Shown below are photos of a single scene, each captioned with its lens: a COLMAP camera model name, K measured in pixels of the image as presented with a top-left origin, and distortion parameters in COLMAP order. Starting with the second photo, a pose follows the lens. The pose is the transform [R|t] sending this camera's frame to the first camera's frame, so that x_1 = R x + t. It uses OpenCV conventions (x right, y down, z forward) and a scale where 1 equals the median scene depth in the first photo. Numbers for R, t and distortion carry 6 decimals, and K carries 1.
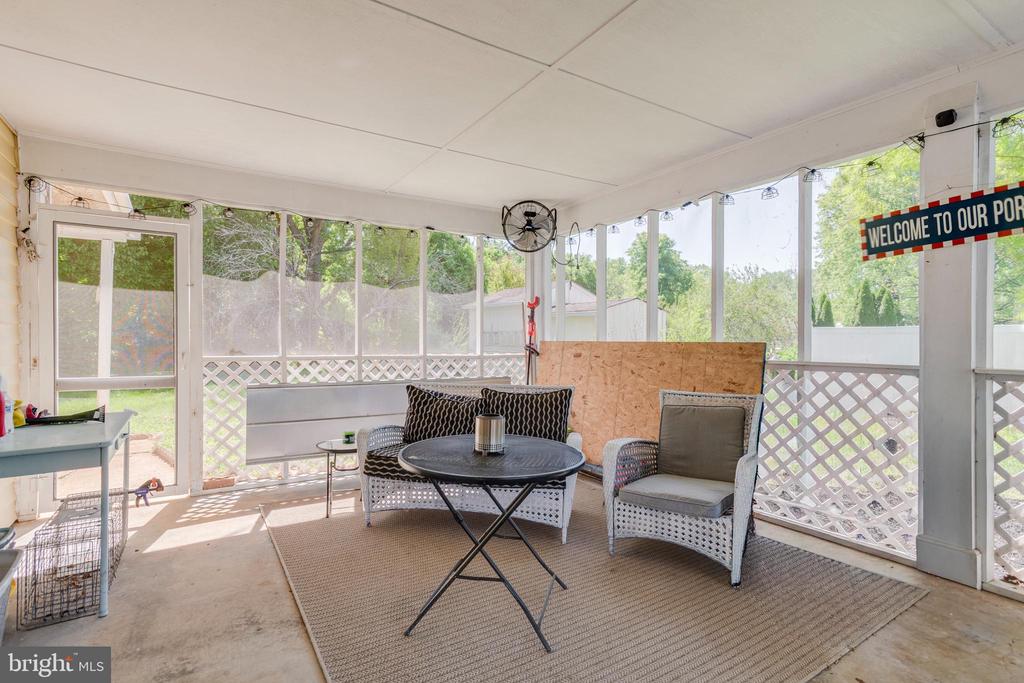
lens RADIAL K [[487.9, 0, 511.4], [0, 487.9, 333.9], [0, 0, 1]] dist [-0.015564, 0.017553]
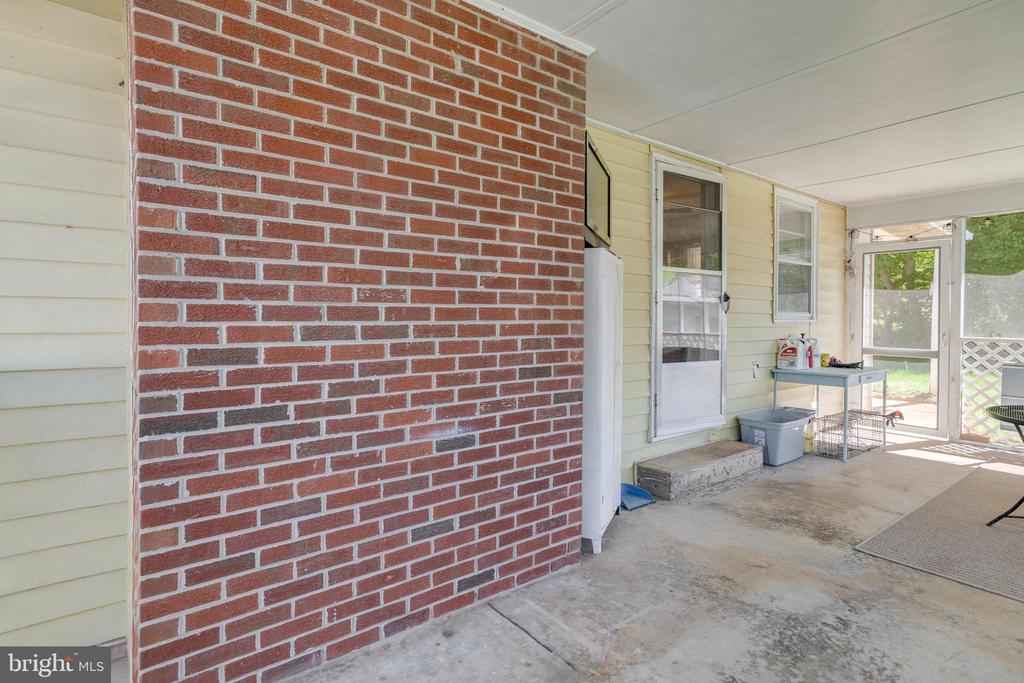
lens RADIAL K [[487.9, 0, 511.4], [0, 487.9, 333.9], [0, 0, 1]] dist [-0.015564, 0.017553]
pose [[0.049453, 0.025825, -0.998443, 0.624035], [0.008475, 0.999619, 0.026275, -0.006653], [0.998740, -0.009761, 0.049215, -0.271533]]
